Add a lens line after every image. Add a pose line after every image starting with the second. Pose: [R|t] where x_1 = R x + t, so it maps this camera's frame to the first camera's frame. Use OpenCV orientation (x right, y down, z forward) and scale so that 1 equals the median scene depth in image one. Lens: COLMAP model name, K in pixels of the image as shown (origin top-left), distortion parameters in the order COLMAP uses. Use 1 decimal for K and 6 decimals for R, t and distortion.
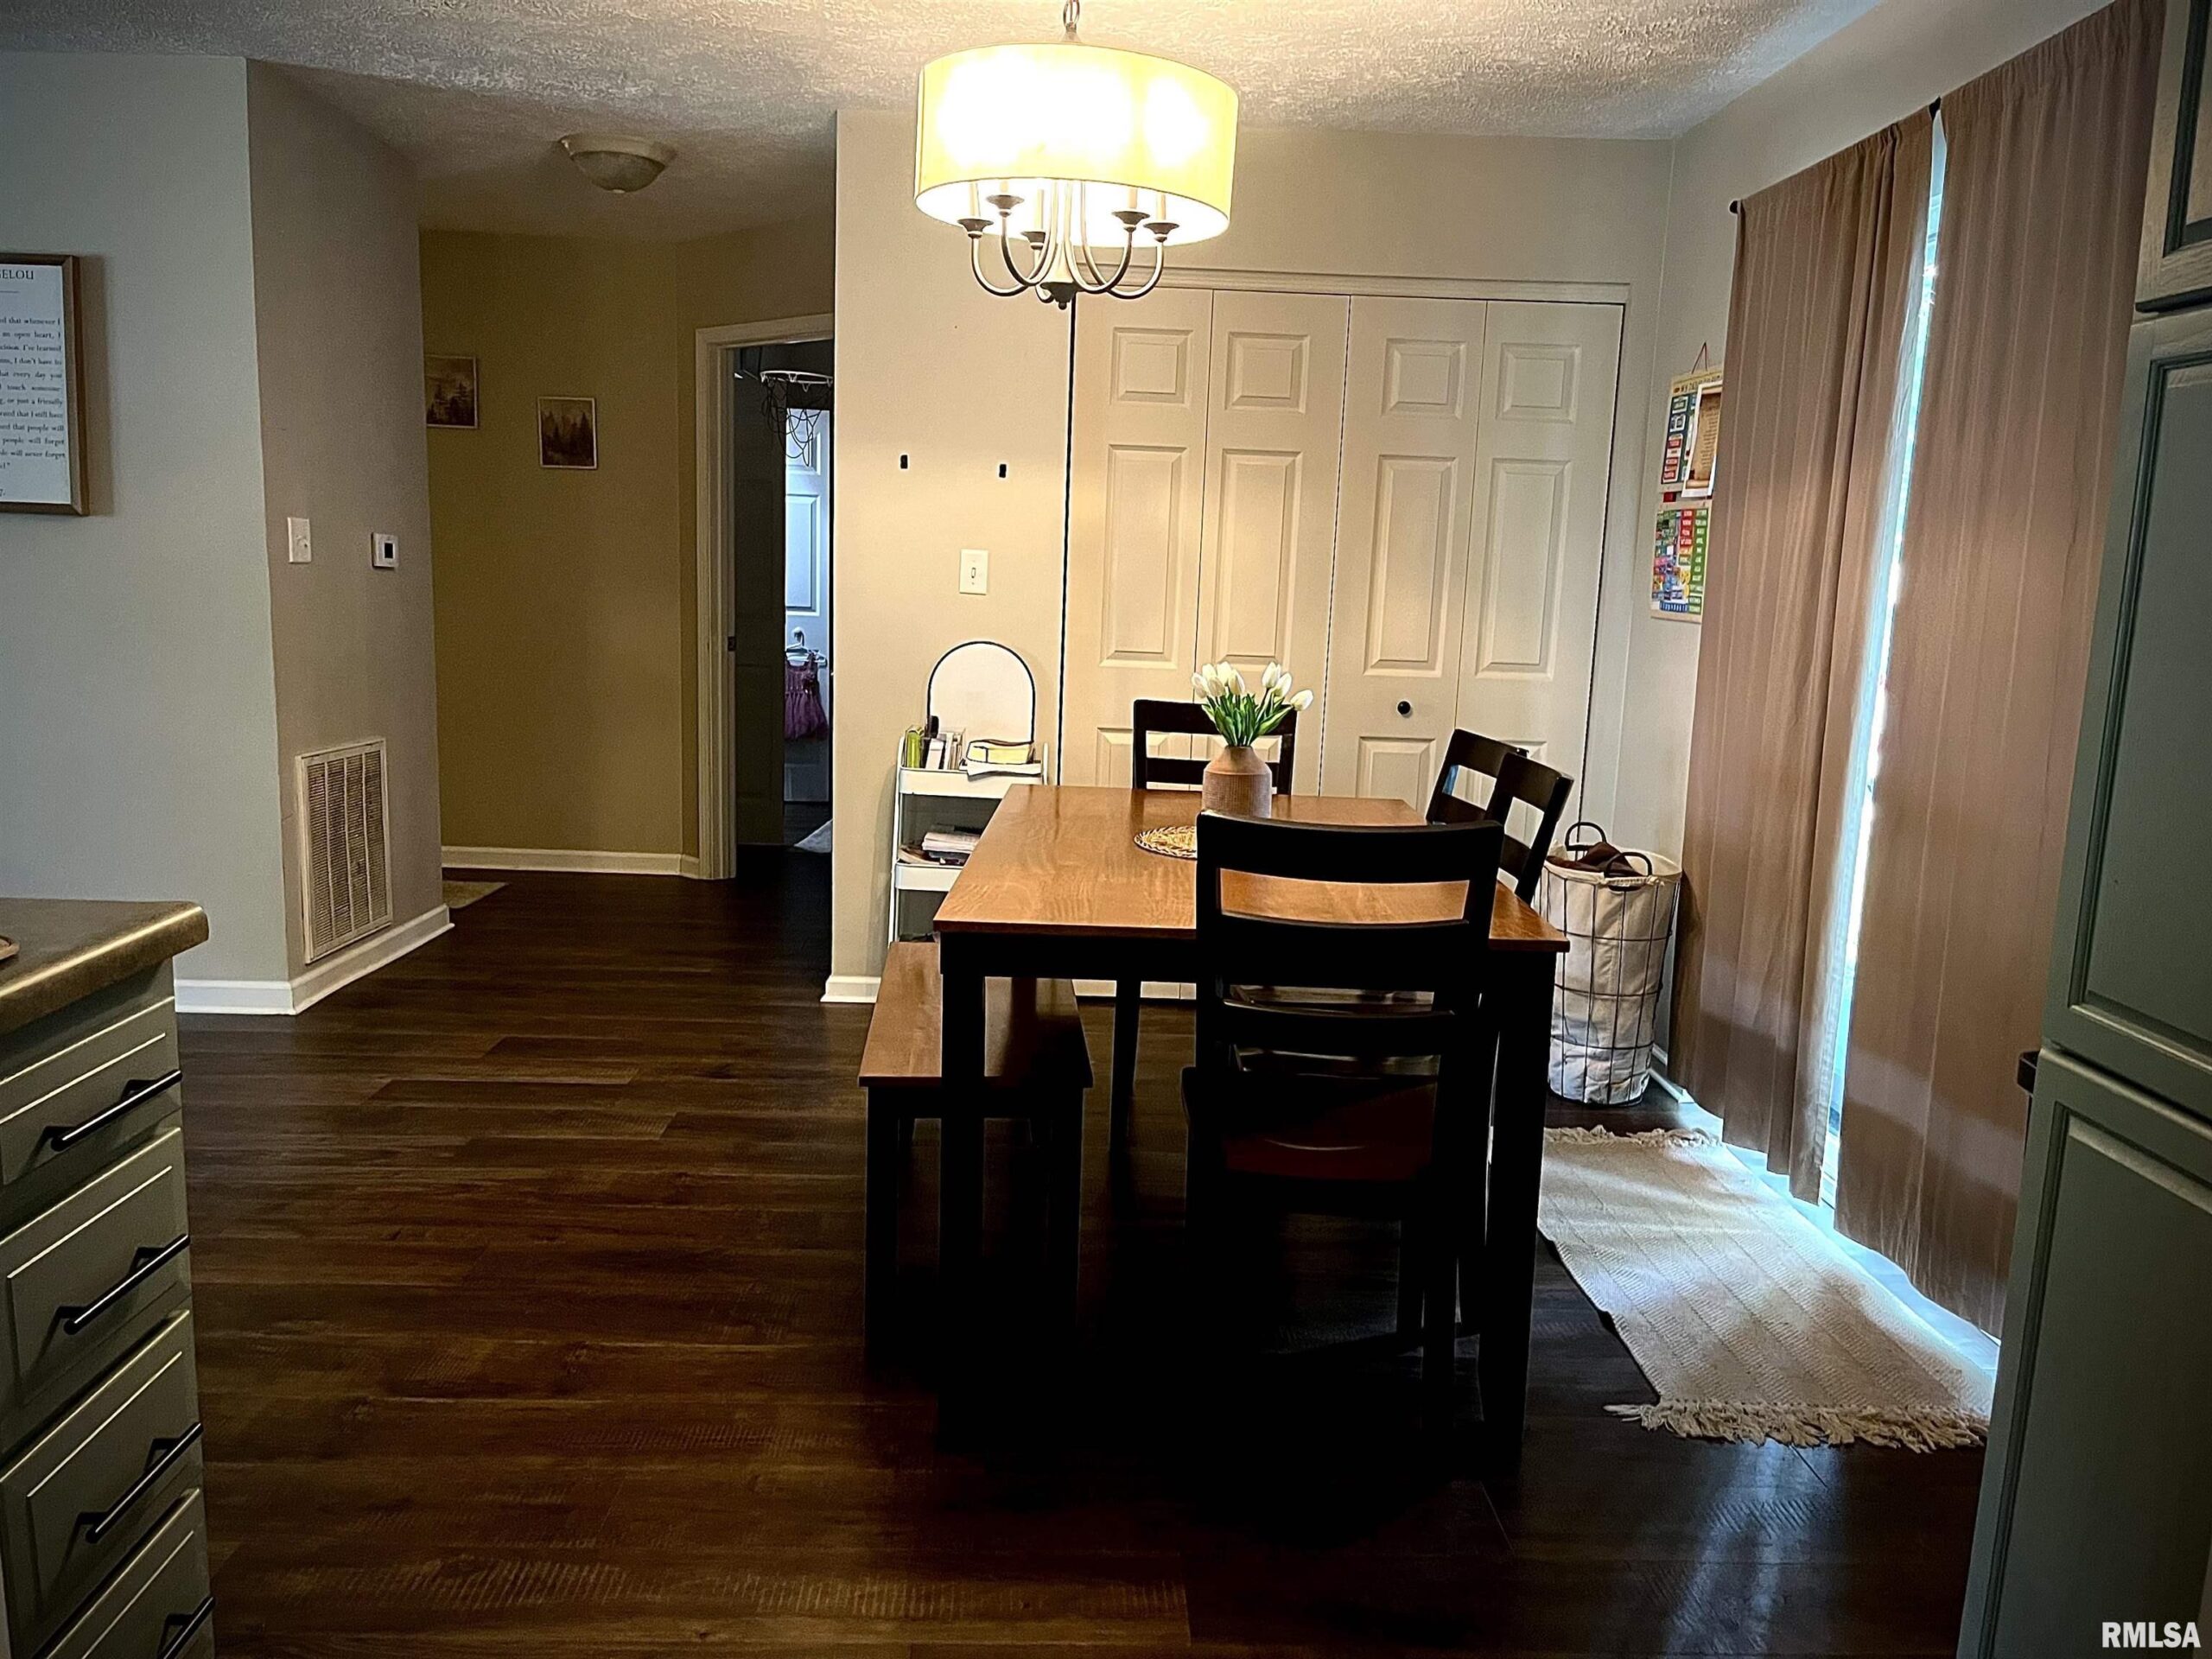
lens RADIAL K [[1659.8, 0, 1106.0], [0, 1659.8, 829.5], [0, 0, 1]] dist [0.089521, -0.111747]
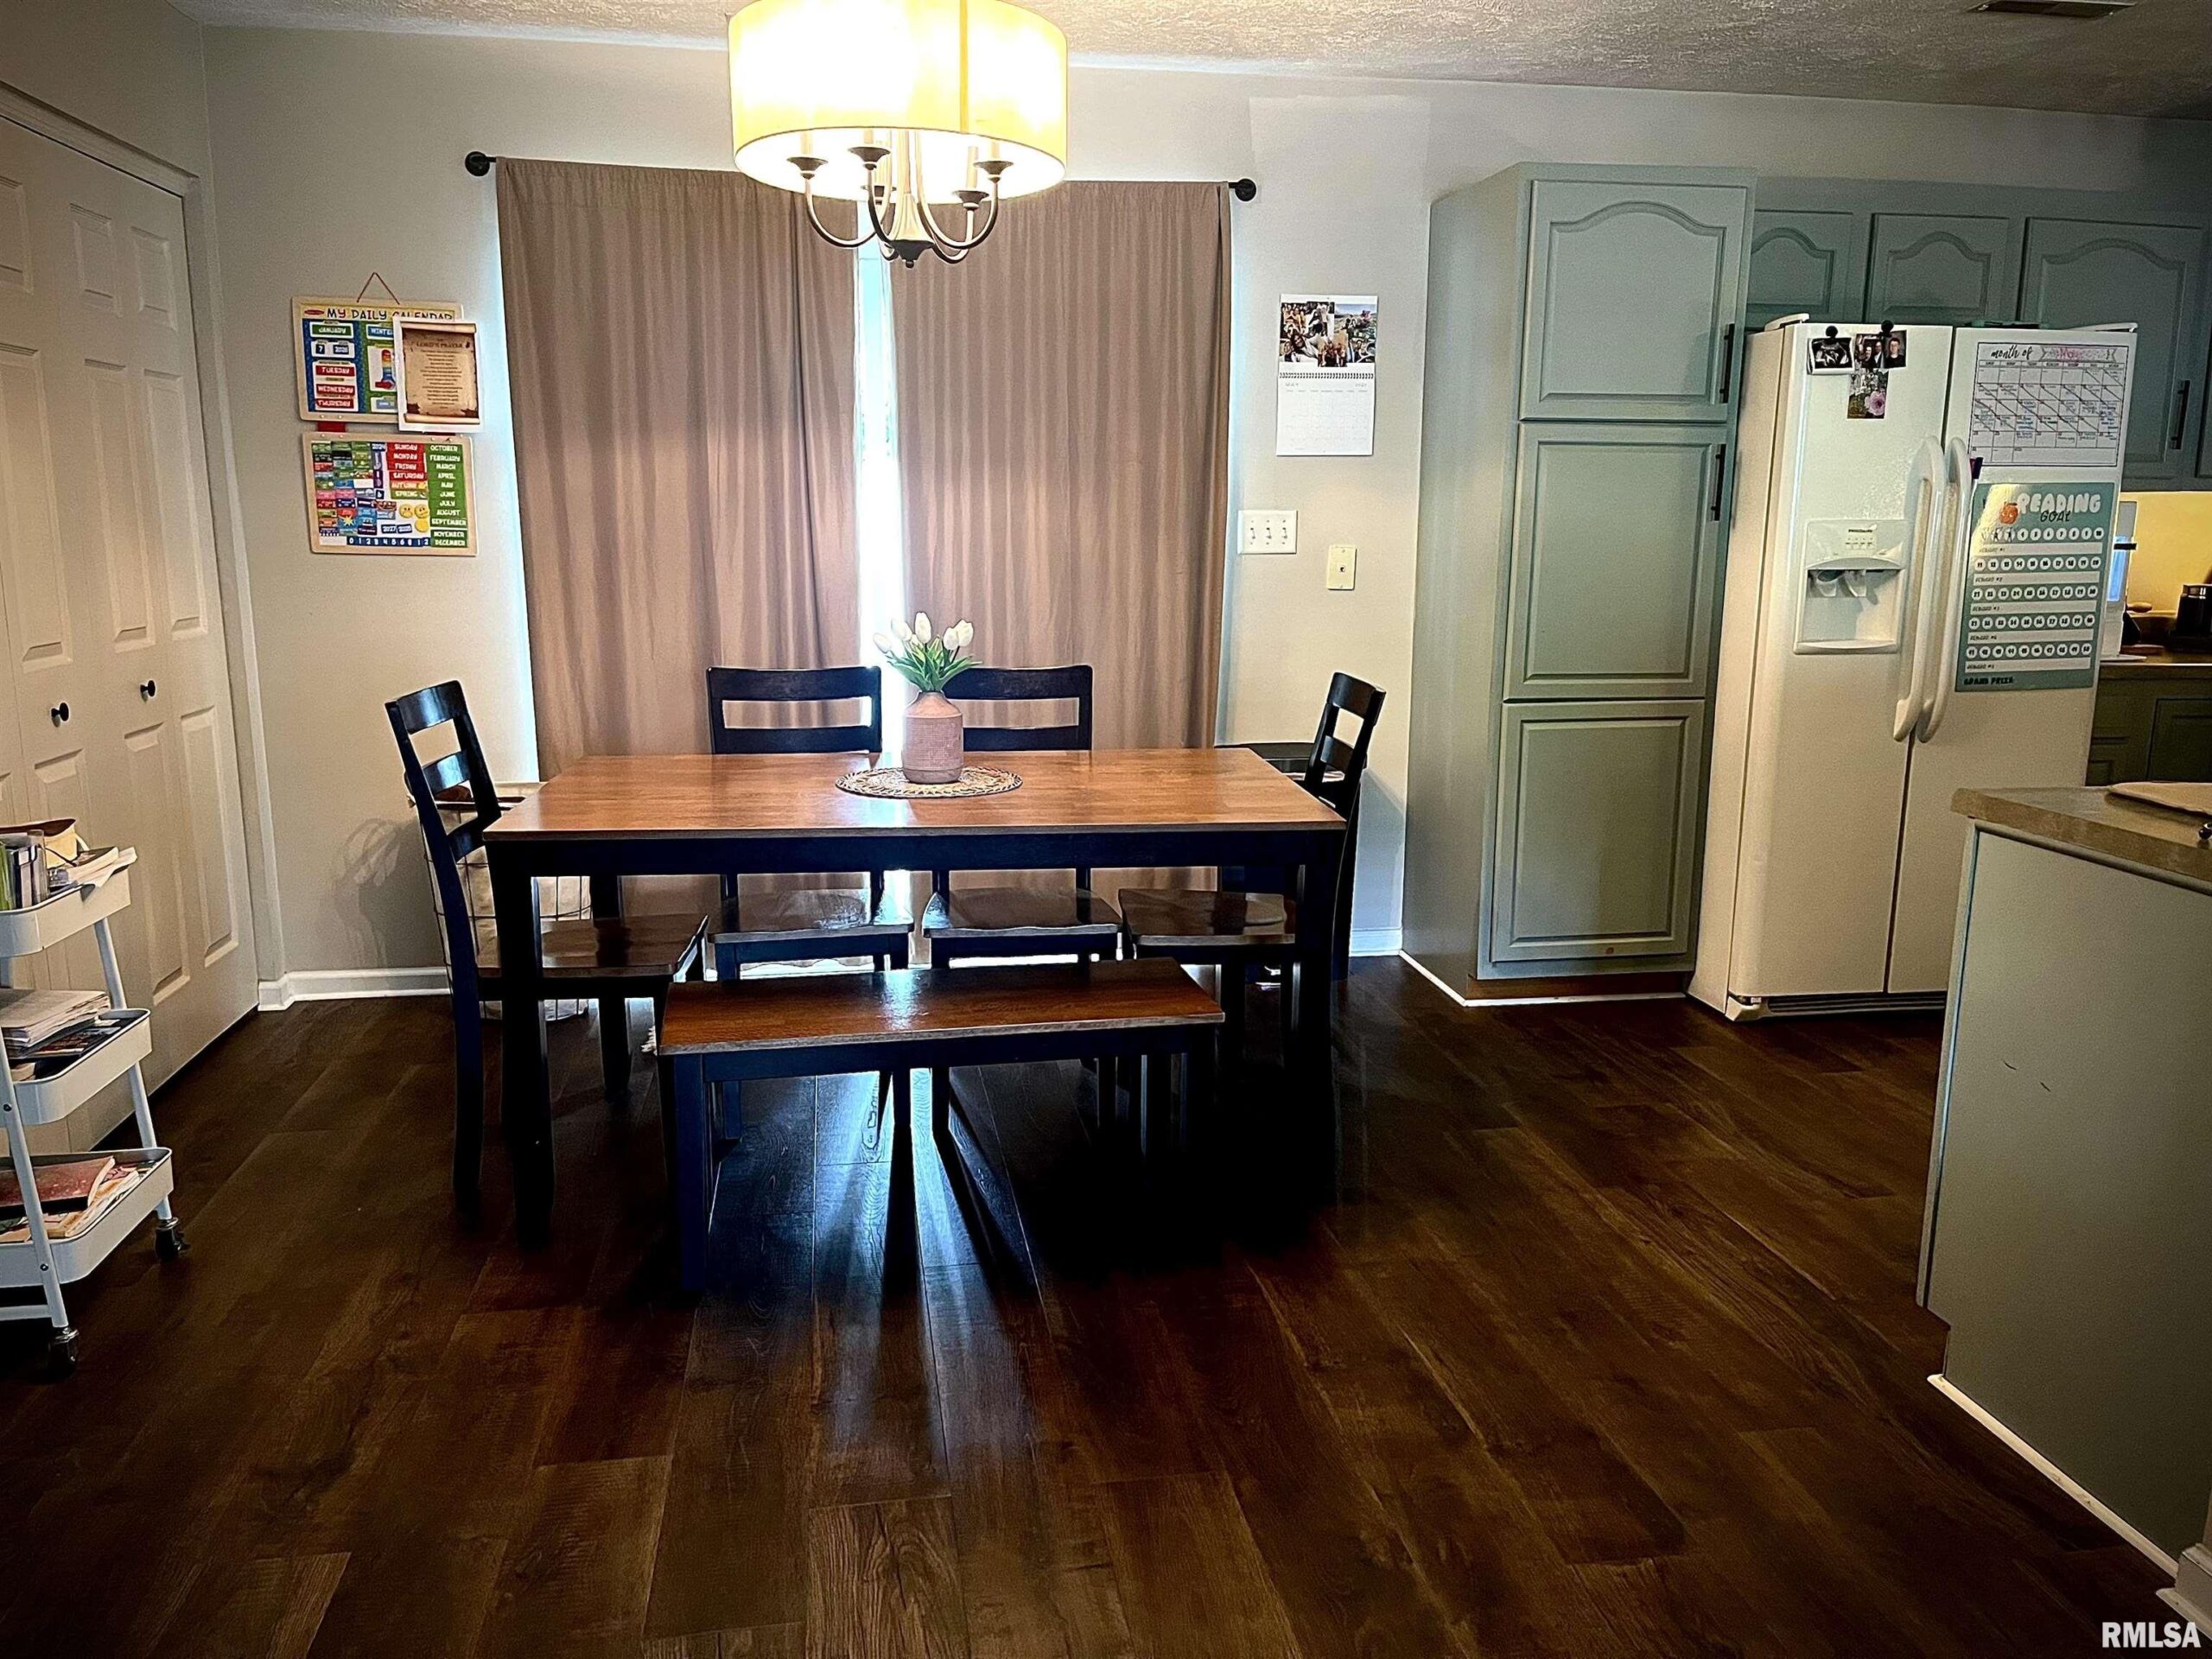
lens RADIAL K [[1659.8, 0, 1106.0], [0, 1659.8, 829.5], [0, 0, 1]] dist [0.089521, -0.111747]
pose [[-0.124148, -0.227328, 0.965872, -0.738319], [0.141959, 0.959320, 0.244032, -0.157735], [-0.982056, 0.167410, -0.086827, 0.725968]]
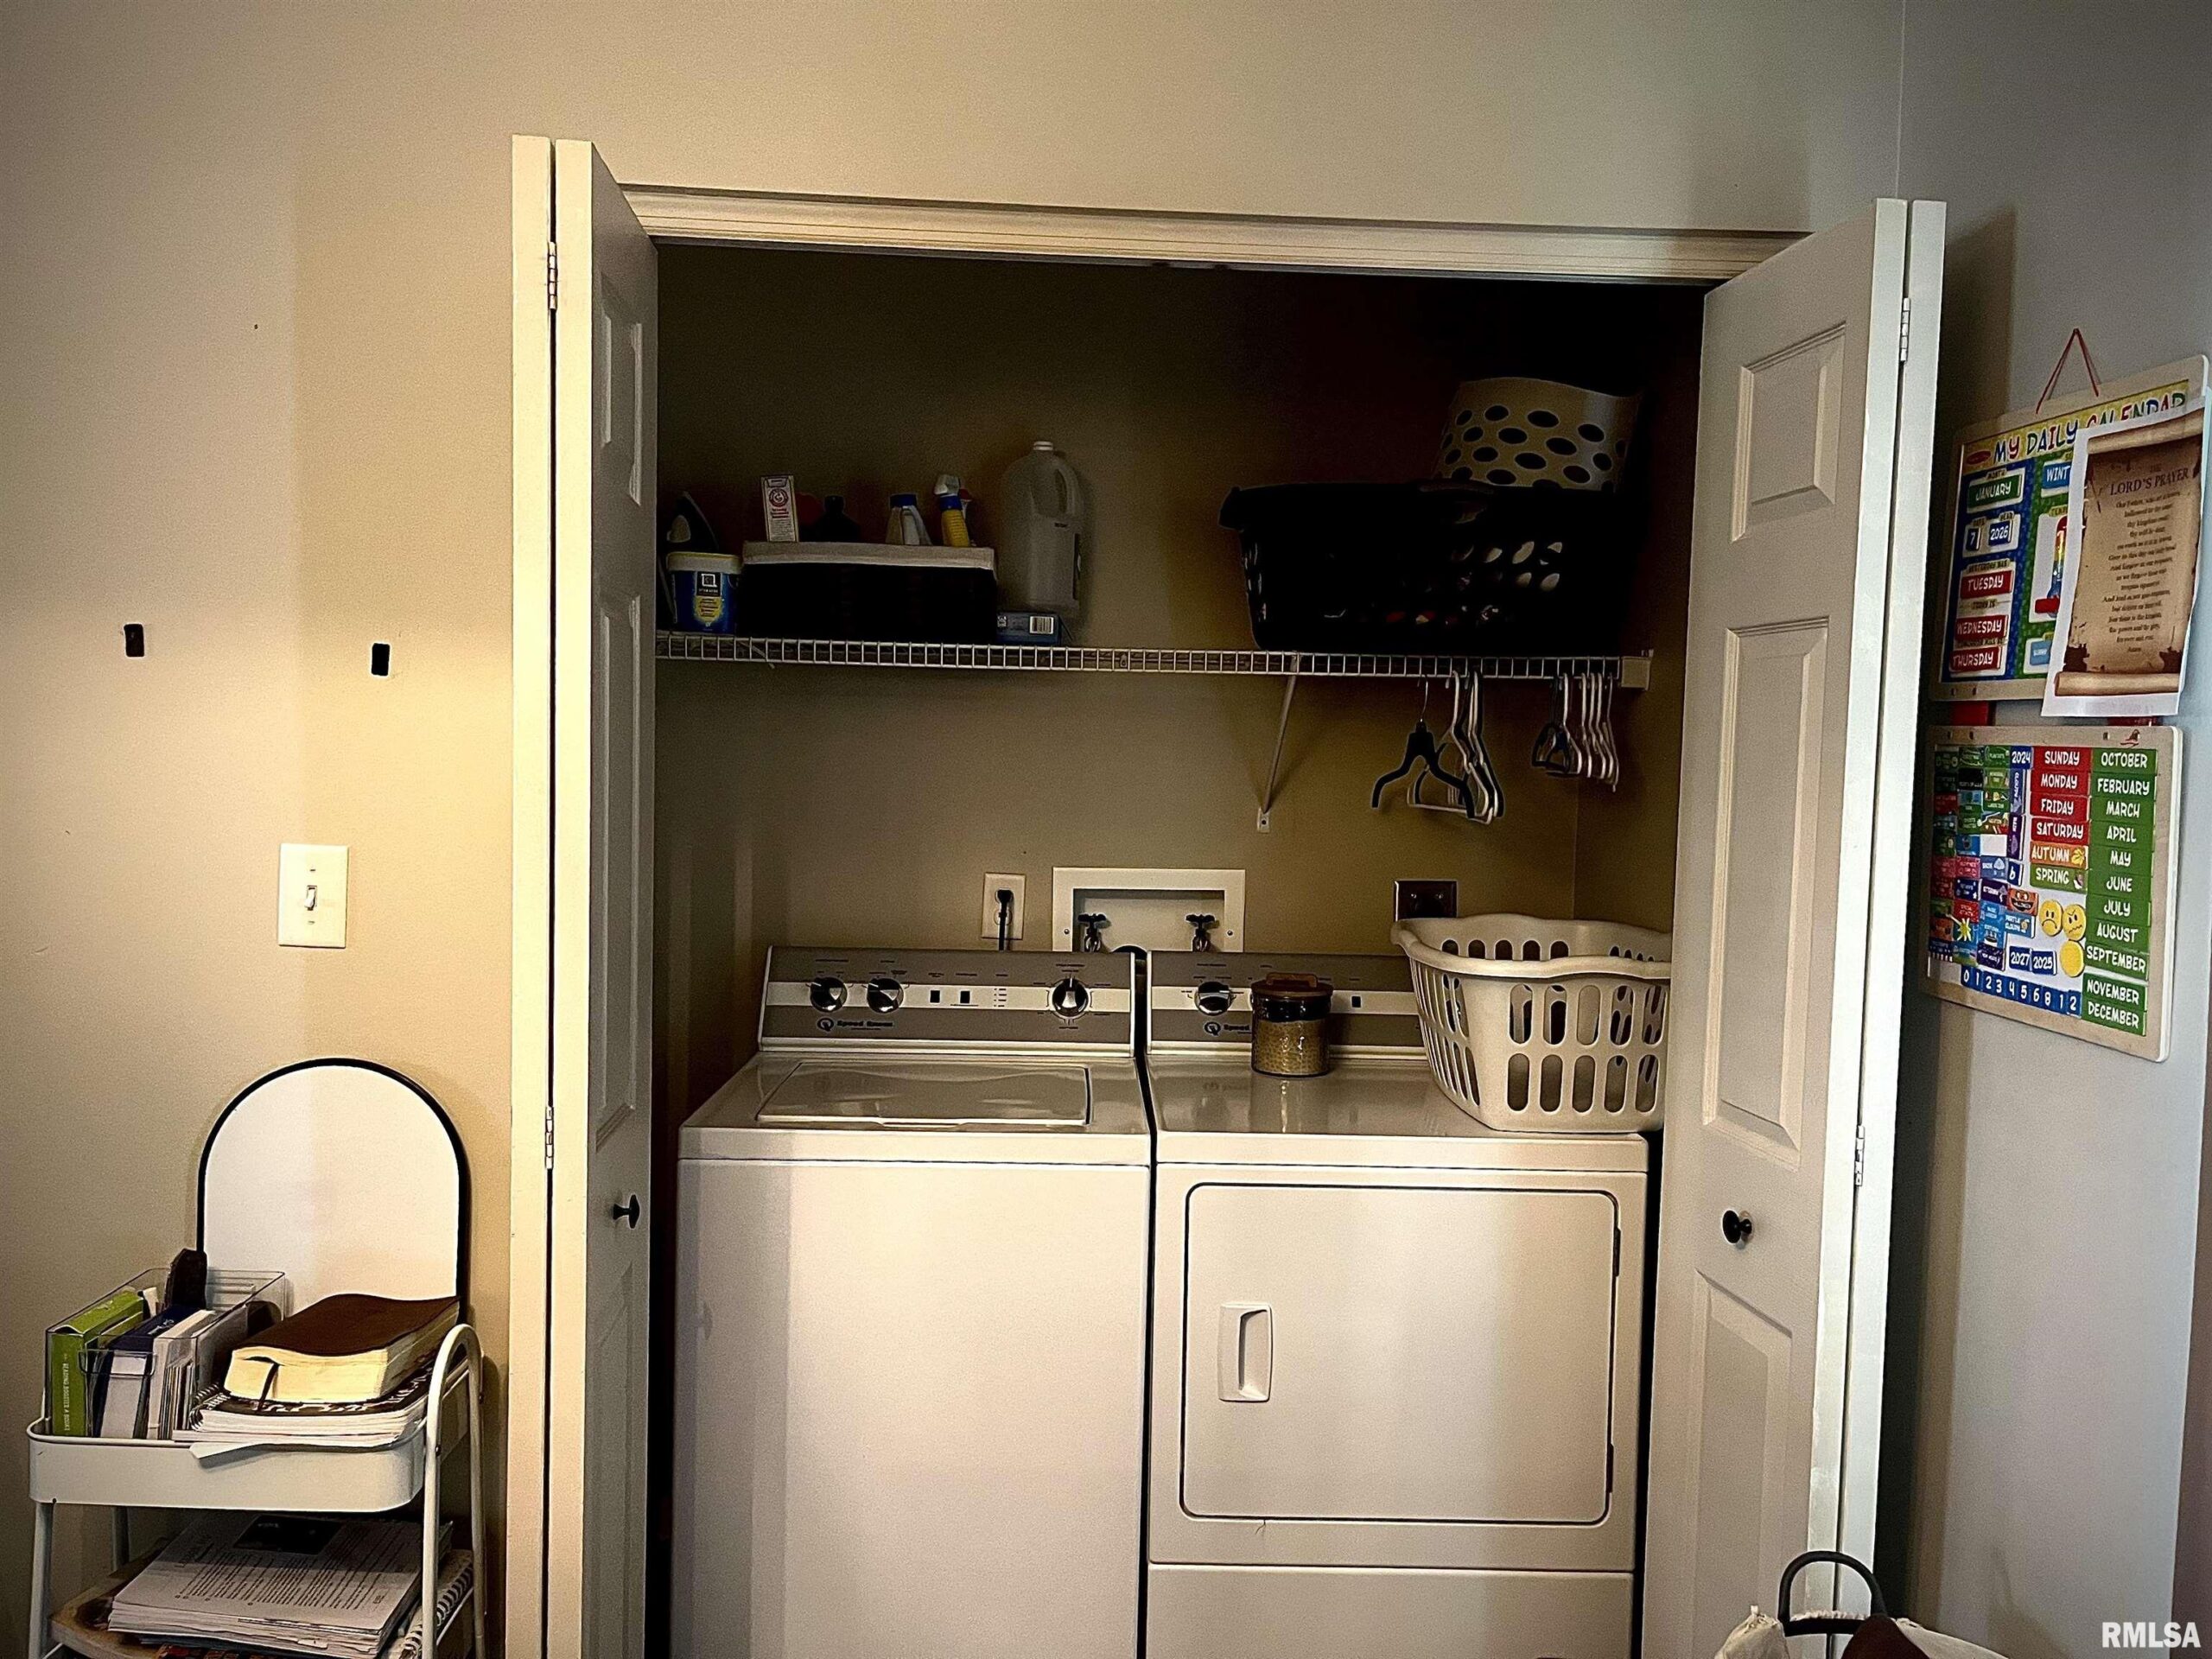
lens RADIAL K [[1659.8, 0, 1106.0], [0, 1659.8, 829.5], [0, 0, 1]] dist [0.089521, -0.111747]
pose [[0.999435, -0.011820, 0.031458, 0.117116], [0.015062, 0.994368, -0.104906, -0.136892], [-0.030041, 0.105320, 0.993985, 0.633307]]
